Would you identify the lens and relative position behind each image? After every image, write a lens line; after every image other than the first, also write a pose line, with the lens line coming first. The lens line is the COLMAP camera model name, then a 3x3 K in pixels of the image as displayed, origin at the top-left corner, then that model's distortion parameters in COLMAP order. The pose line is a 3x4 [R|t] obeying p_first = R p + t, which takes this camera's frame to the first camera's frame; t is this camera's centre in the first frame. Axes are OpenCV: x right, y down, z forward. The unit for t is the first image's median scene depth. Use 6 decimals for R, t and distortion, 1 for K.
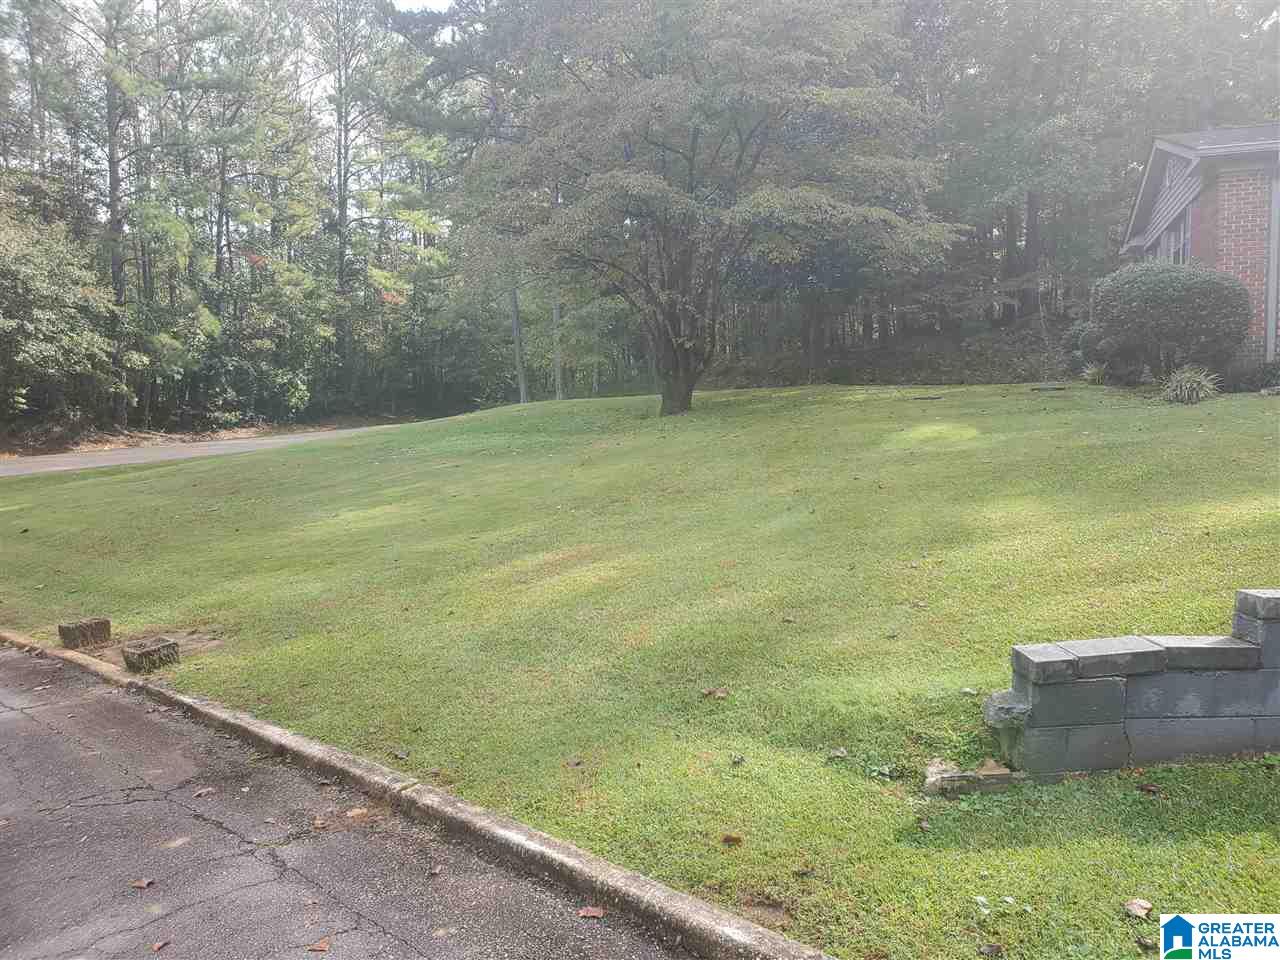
lens RADIAL K [[947.8, 0, 646.0], [0, 947.8, 492.3], [0, 0, 1]] dist [0.003879, -0.005926]
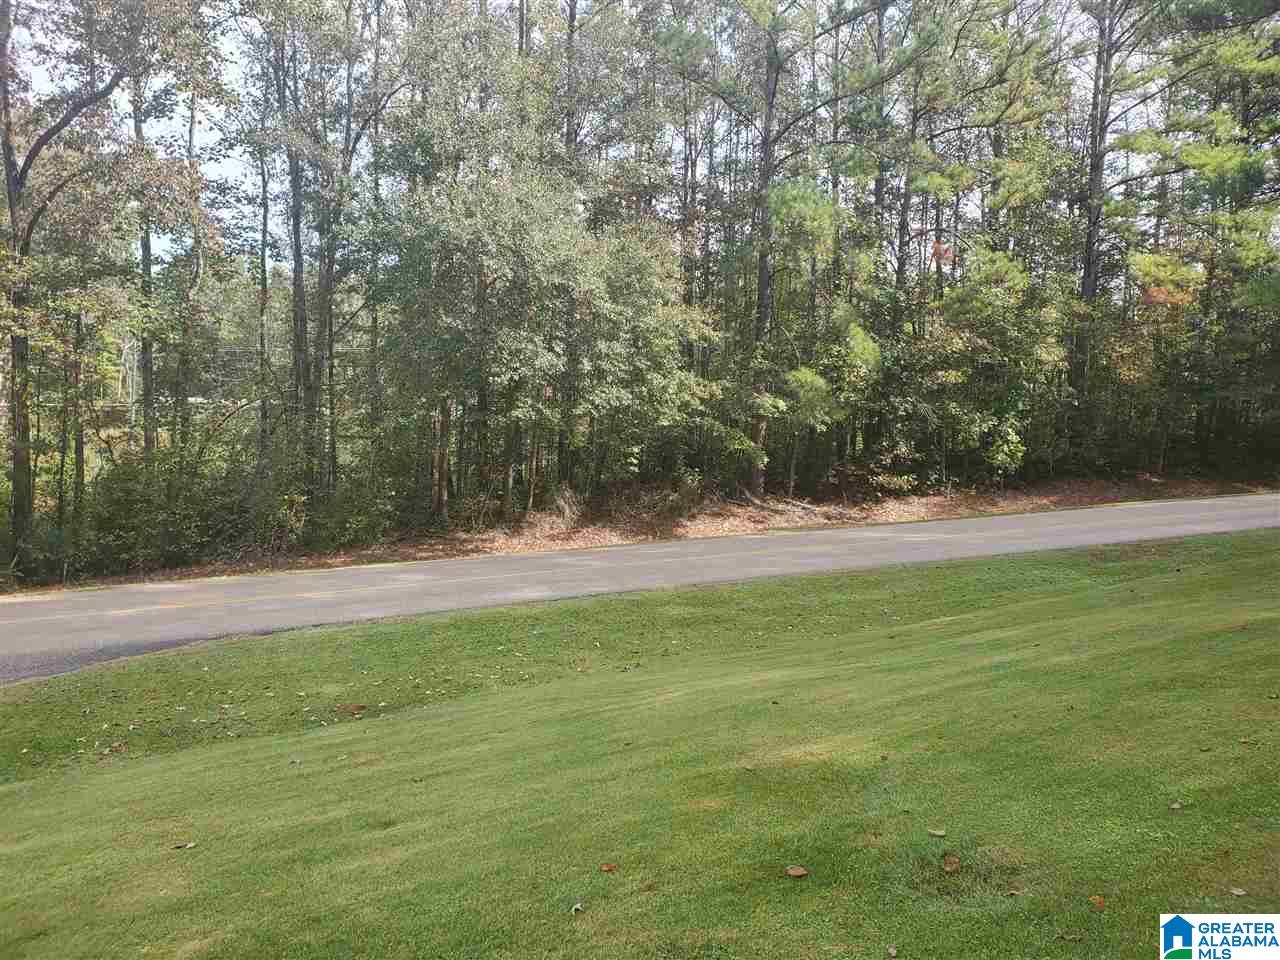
lens RADIAL K [[947.8, 0, 644.5], [0, 947.8, 486.9], [0, 0, 1]] dist [0.003879, -0.005926]
pose [[0.719609, 0.043755, -0.693000, -0.251291], [-0.070535, 0.997456, -0.010265, -0.159137], [0.690788, 0.056268, 0.720865, 1.039663]]
